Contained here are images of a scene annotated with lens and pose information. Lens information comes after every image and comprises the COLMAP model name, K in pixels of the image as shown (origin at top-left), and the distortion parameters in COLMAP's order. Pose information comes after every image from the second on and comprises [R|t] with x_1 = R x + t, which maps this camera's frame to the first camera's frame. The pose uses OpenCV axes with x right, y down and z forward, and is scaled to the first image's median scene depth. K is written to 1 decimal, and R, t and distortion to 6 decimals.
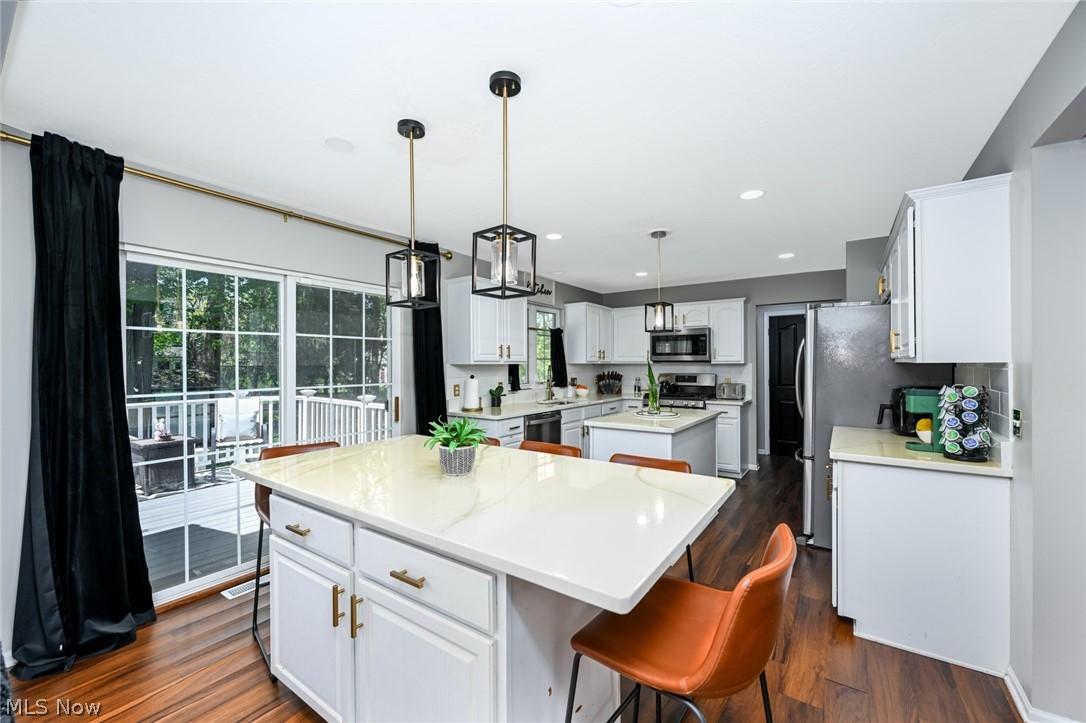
lens RADIAL K [[442.9, 0, 545.6], [0, 442.9, 364.3], [0, 0, 1]] dist [-0.002477, 0.000460]
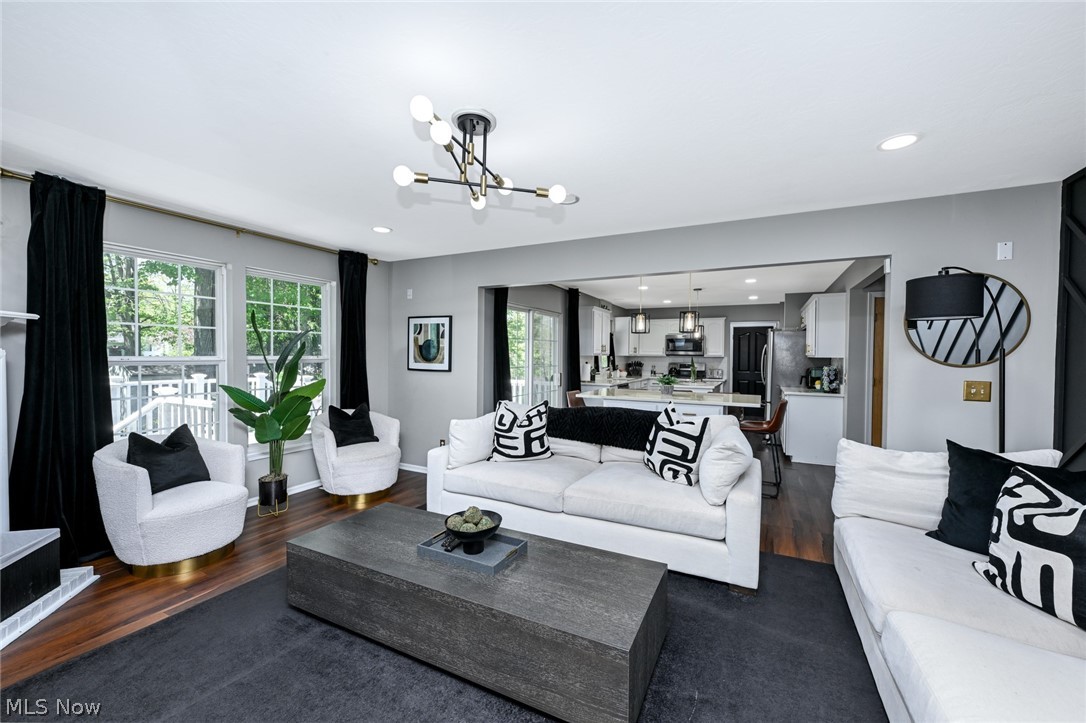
lens RADIAL K [[442.9, 0, 543.8], [0, 442.9, 365.5], [0, 0, 1]] dist [-0.002477, 0.000460]
pose [[0.990195, 0.005800, 0.139573, -0.445984], [-0.008944, 0.999720, 0.021911, 0.000246], [-0.139407, -0.022944, 0.989969, -0.546260]]
